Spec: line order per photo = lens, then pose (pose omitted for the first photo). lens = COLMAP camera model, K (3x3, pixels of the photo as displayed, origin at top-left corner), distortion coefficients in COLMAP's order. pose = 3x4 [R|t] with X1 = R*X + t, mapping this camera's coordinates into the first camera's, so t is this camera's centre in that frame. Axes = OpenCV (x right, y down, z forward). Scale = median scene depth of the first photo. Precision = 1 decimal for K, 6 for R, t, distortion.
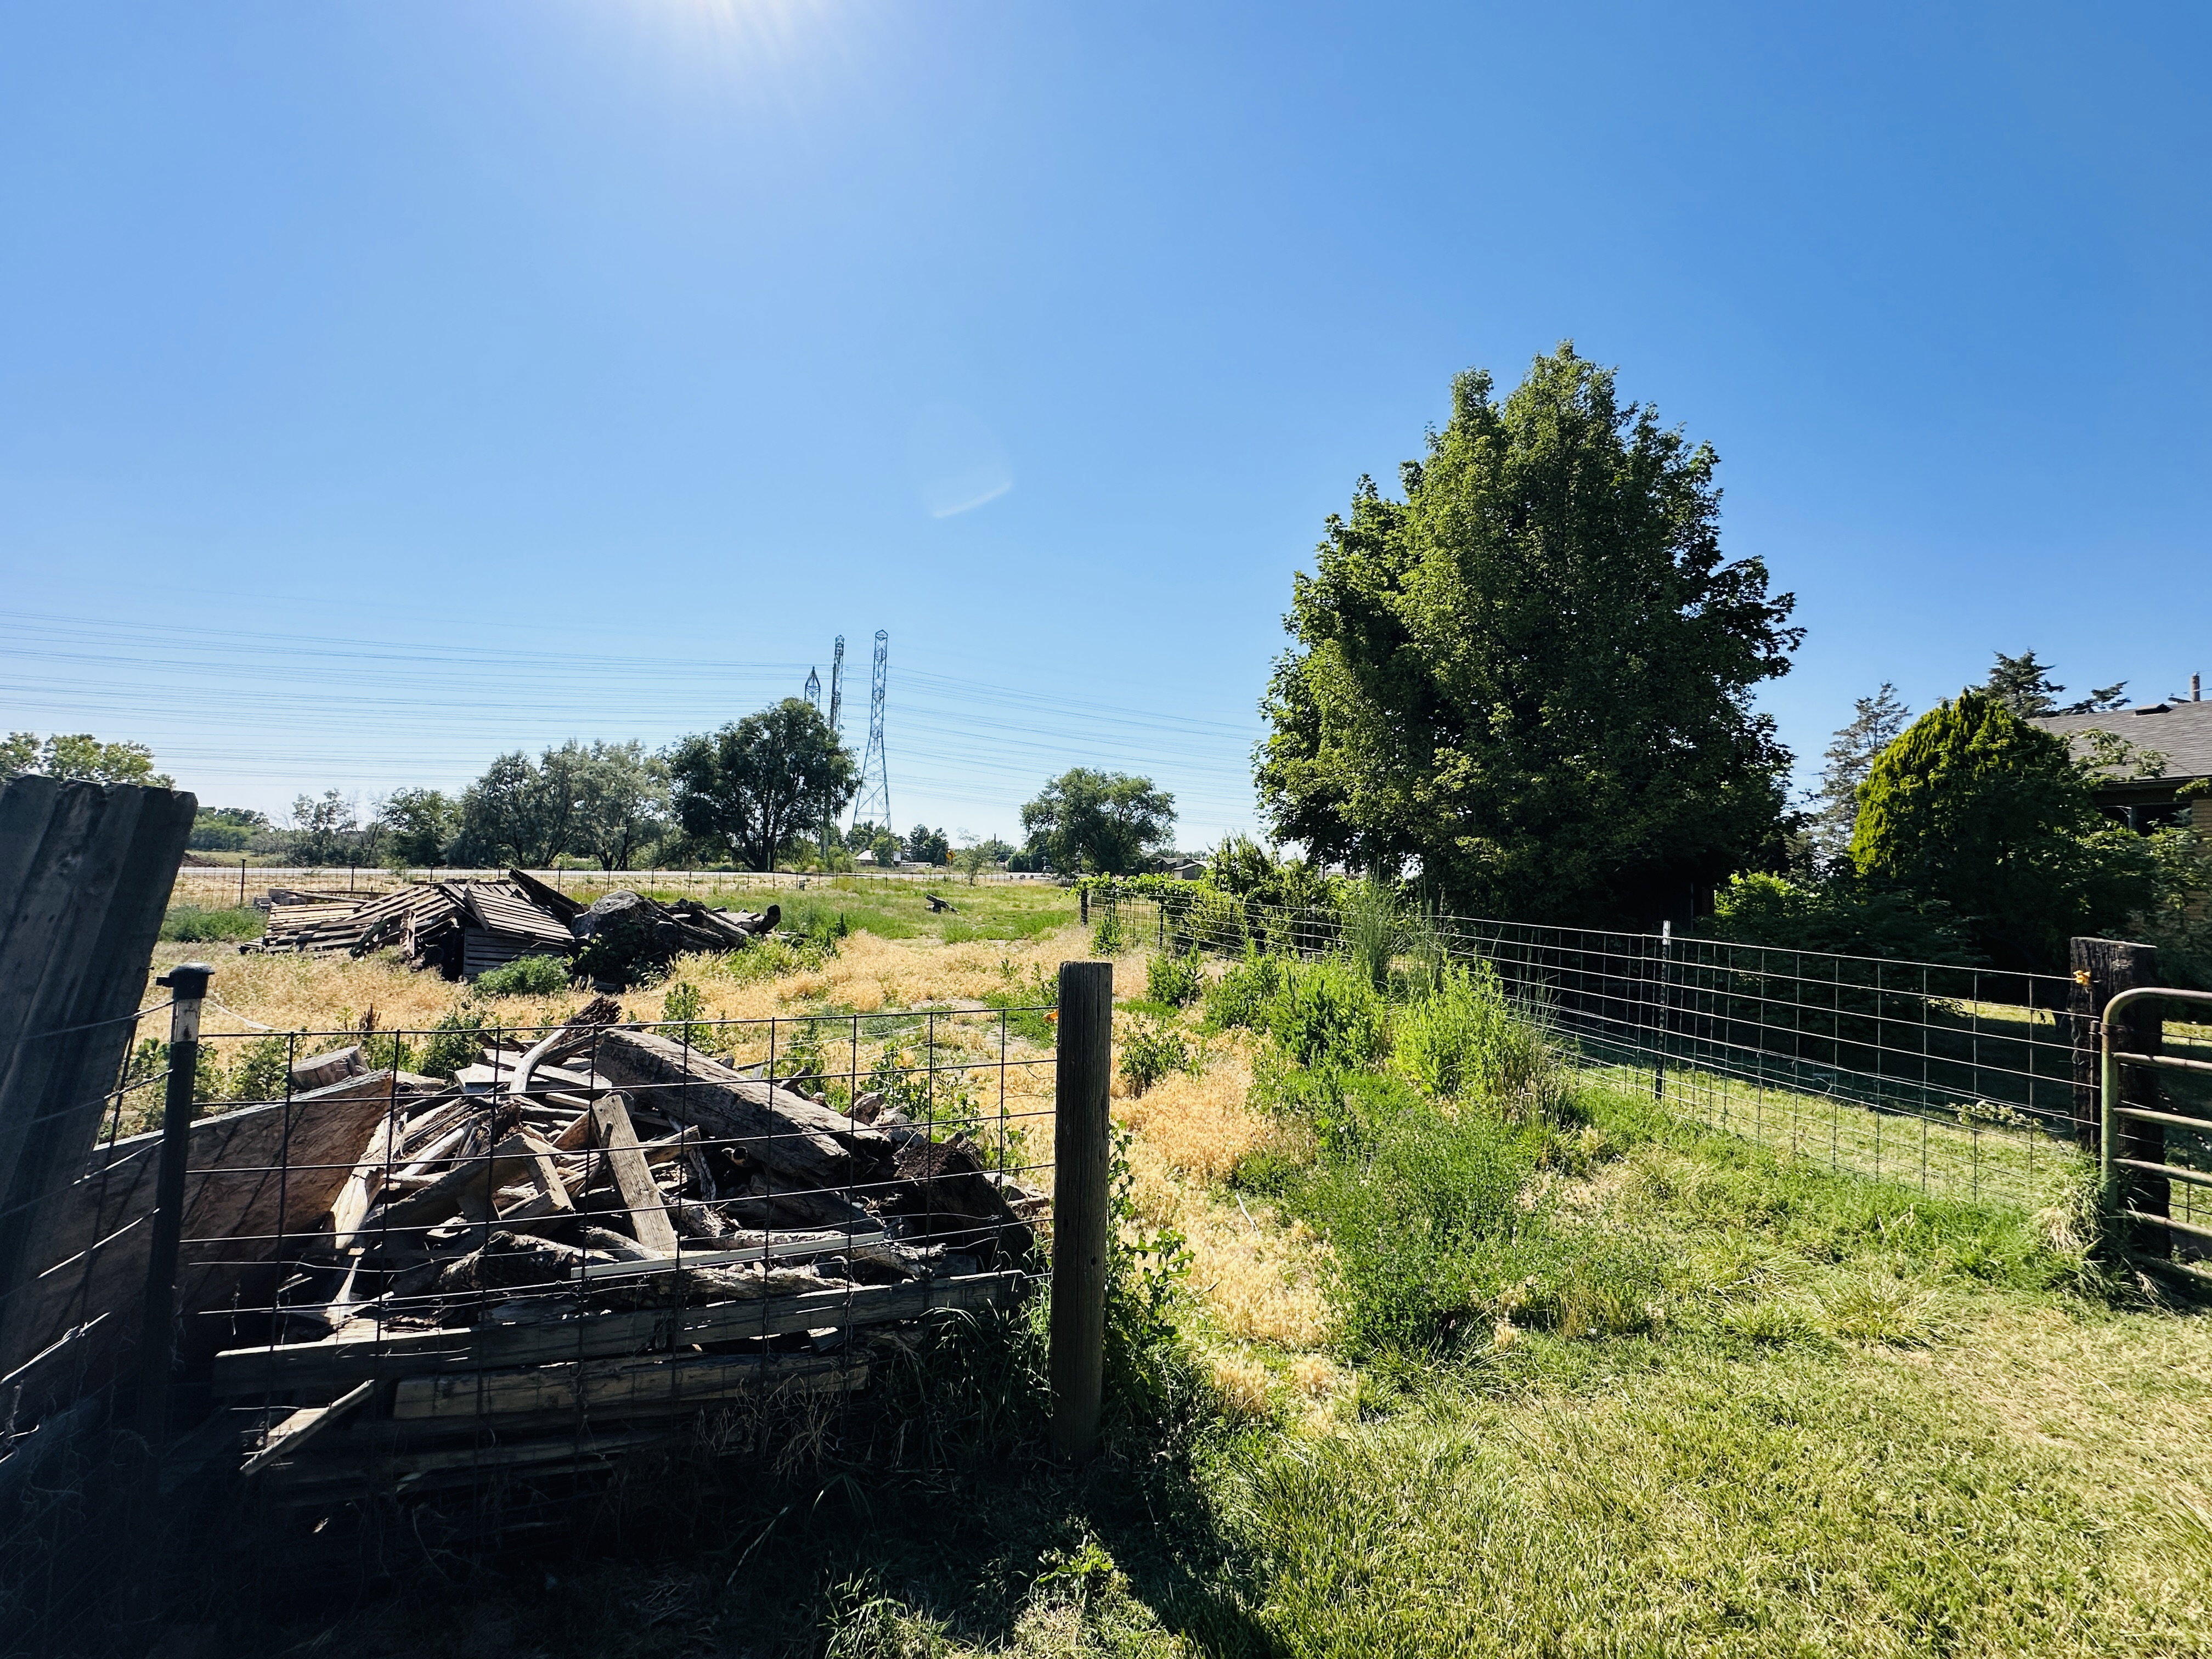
lens RADIAL K [[886.6, 0, 1104.7], [0, 886.6, 827.9], [0, 0, 1]] dist [-0.003660, 0.001502]
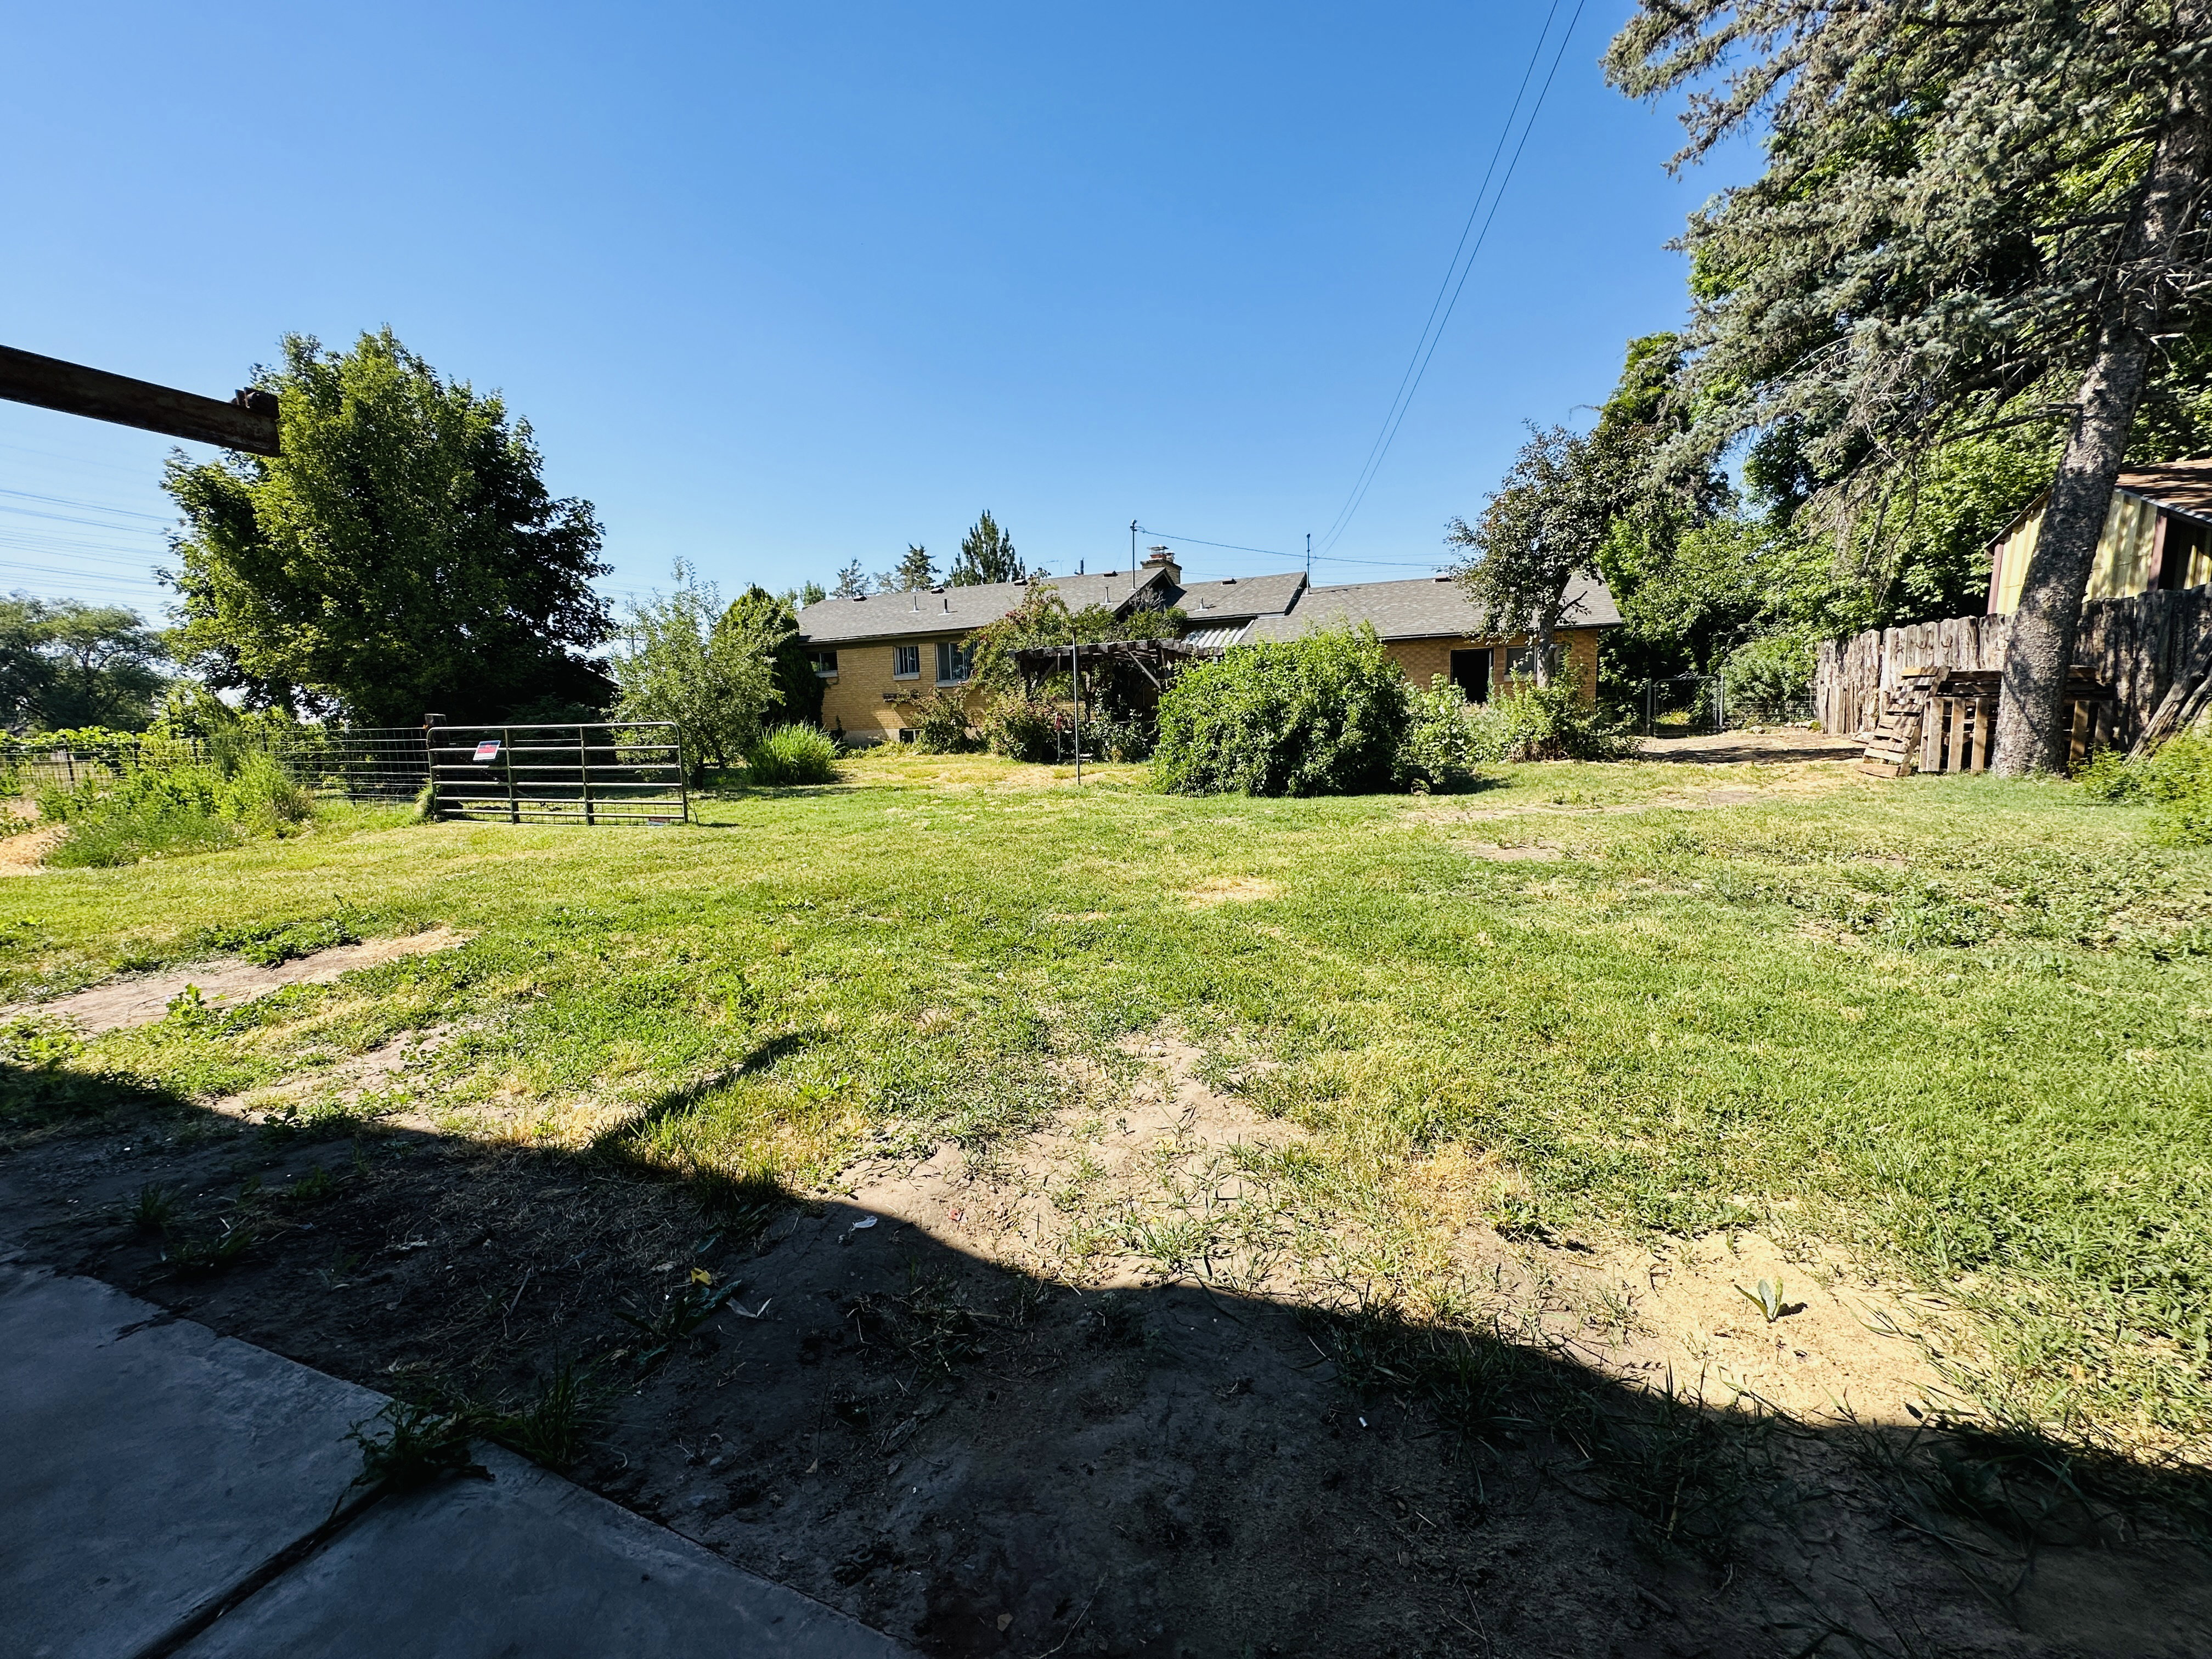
lens RADIAL K [[886.6, 0, 1104.7], [0, 886.6, 827.9], [0, 0, 1]] dist [-0.003660, 0.001502]
pose [[0.658513, -0.156643, 0.736087, 0.083079], [0.020672, 0.981494, 0.190373, -0.004653], [-0.752286, -0.110146, 0.649565, -0.681643]]
